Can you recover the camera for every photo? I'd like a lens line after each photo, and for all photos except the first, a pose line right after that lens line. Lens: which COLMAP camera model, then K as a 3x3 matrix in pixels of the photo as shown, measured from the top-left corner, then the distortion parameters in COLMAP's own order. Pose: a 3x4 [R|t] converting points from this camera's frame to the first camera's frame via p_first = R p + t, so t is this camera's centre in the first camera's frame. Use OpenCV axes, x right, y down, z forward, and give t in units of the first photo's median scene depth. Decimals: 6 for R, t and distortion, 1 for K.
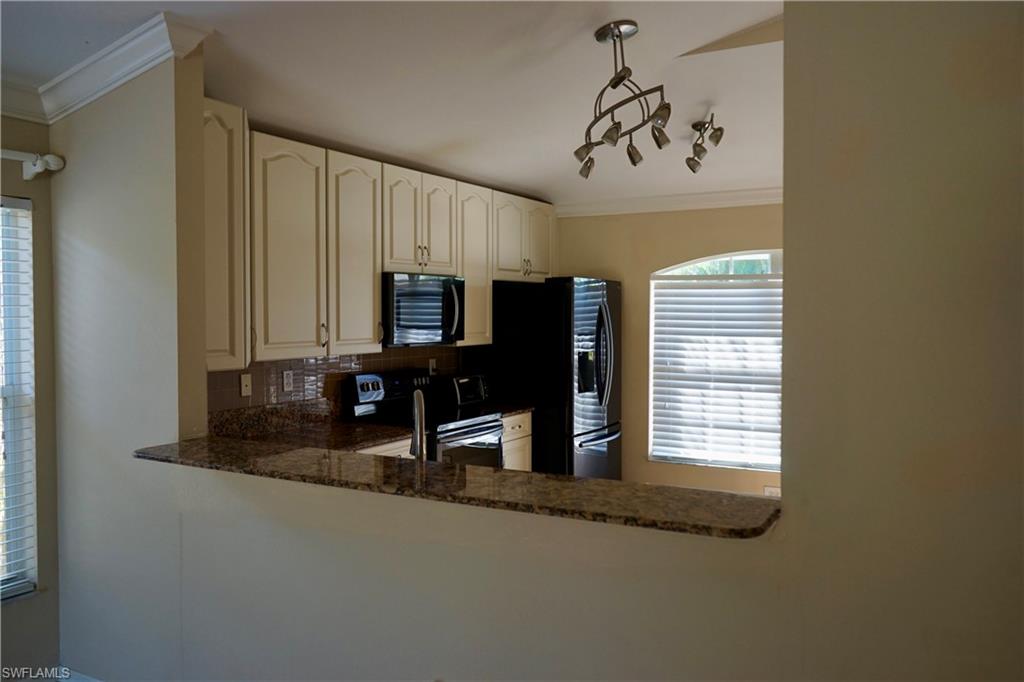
lens RADIAL K [[817.5, 0, 512.0], [0, 817.5, 341.0], [0, 0, 1]] dist [-0.011756, 0.006048]
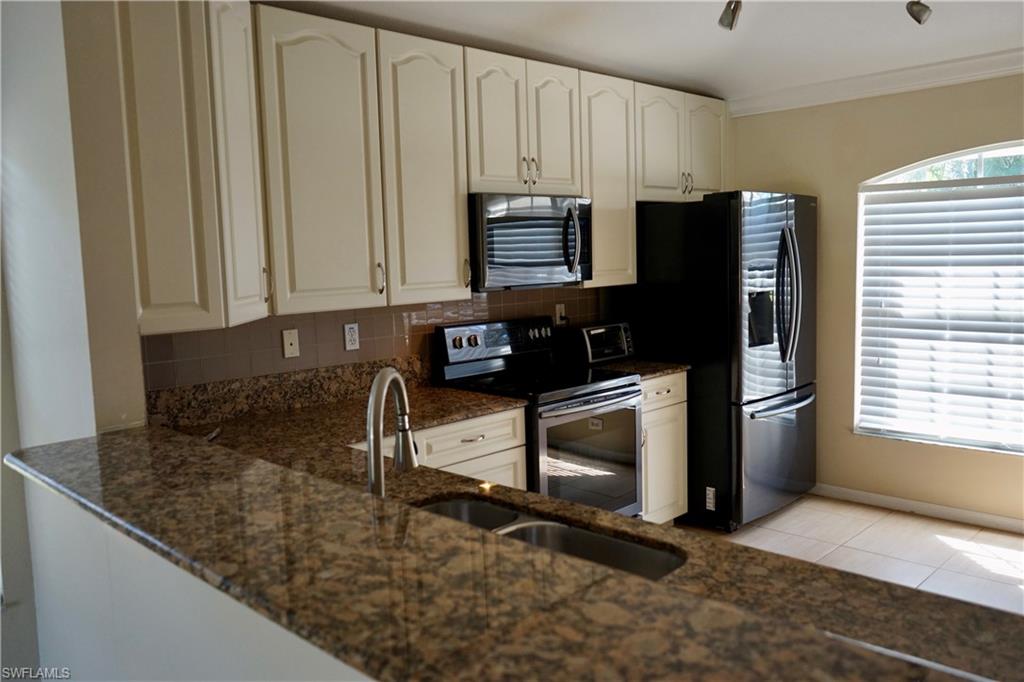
lens RADIAL K [[817.5, 0, 512.0], [0, 817.5, 341.0], [0, 0, 1]] dist [-0.011756, 0.006048]
pose [[0.964912, -0.001711, -0.262567, 0.066977], [0.021526, 0.997128, 0.072607, -0.001016], [0.261689, -0.075712, 0.962178, 0.219876]]
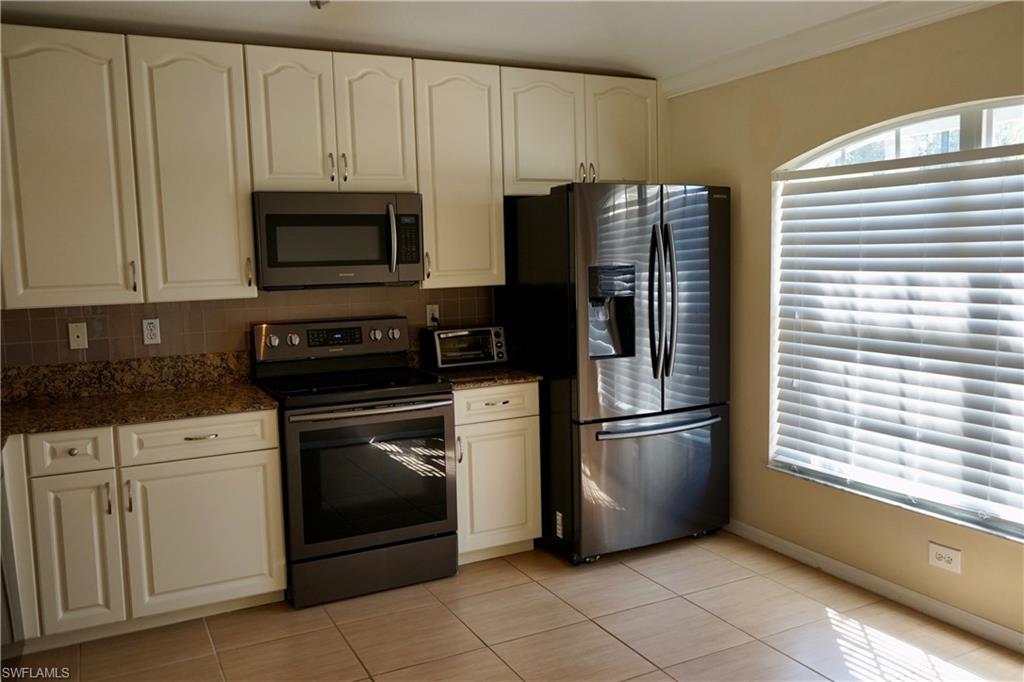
lens RADIAL K [[817.5, 0, 512.0], [0, 817.5, 341.0], [0, 0, 1]] dist [-0.011756, 0.006048]
pose [[0.834177, 0.037535, -0.550218, 0.386581], [0.005338, 0.997085, 0.076112, -0.002005], [0.551471, -0.066428, 0.831545, 0.407644]]
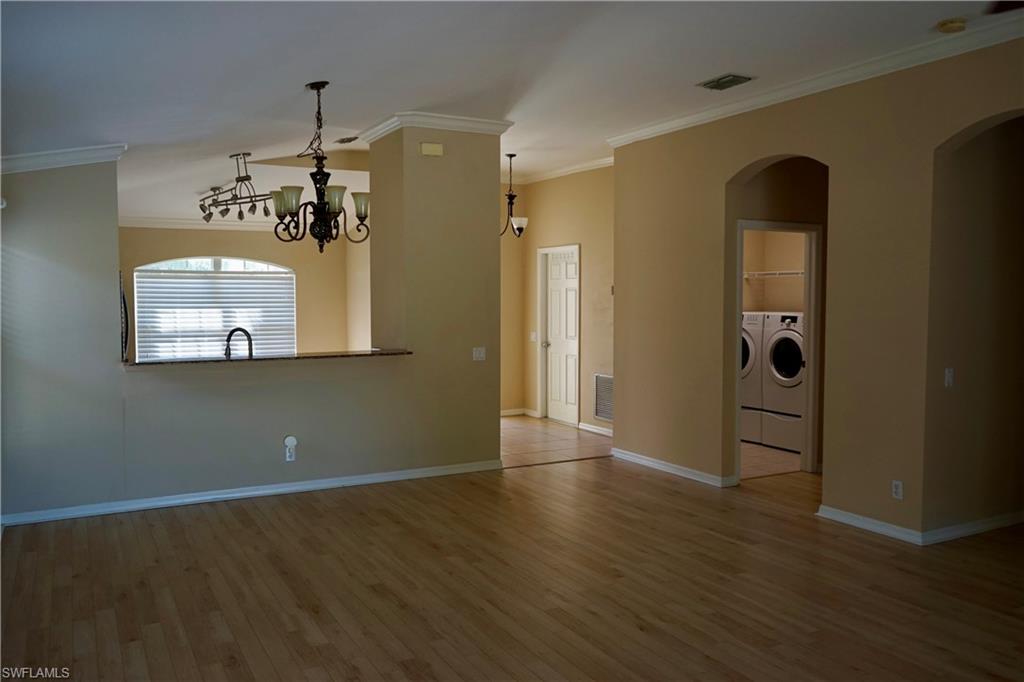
lens RADIAL K [[811.7, 0, 509.6], [0, 811.7, 353.9], [0, 0, 1]] dist [-0.008878, -0.001249]
pose [[0.528506, -0.061134, 0.846725, -0.814920], [0.027555, 0.998114, 0.054865, 0.013733], [-0.848482, -0.005665, 0.529194, -0.414958]]
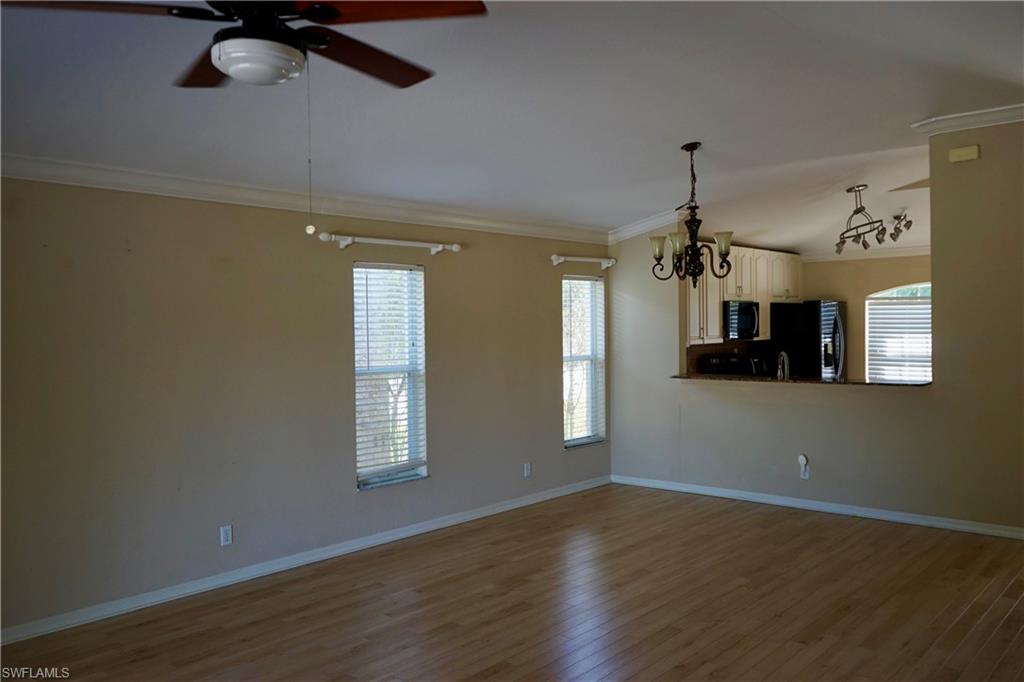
lens RADIAL K [[817.5, 0, 512.0], [0, 817.5, 341.0], [0, 0, 1]] dist [-0.011756, 0.006048]
pose [[0.978231, -0.008563, -0.207342, -0.205061], [0.006130, 0.999905, -0.012373, 0.025237], [0.207428, 0.010833, 0.978190, -0.823285]]
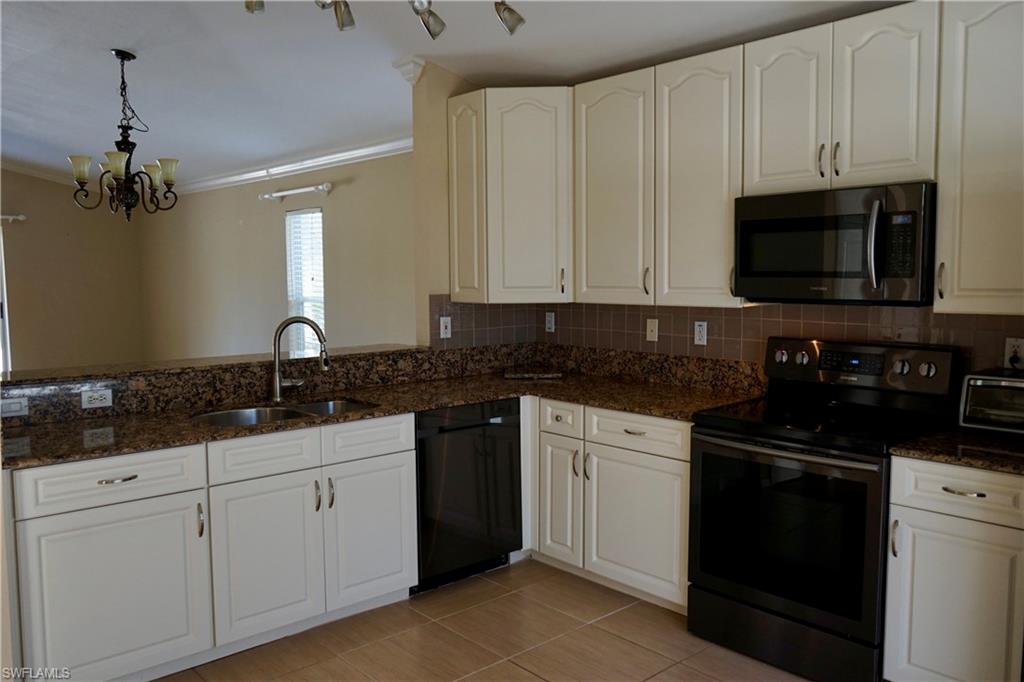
lens RADIAL K [[817.5, 0, 512.0], [0, 817.5, 341.0], [0, 0, 1]] dist [-0.011756, 0.006048]
pose [[-0.319284, 0.084589, -0.943876, 0.500383], [-0.025225, 0.994897, 0.097694, -0.019148], [0.947323, 0.055001, -0.315521, 0.863511]]
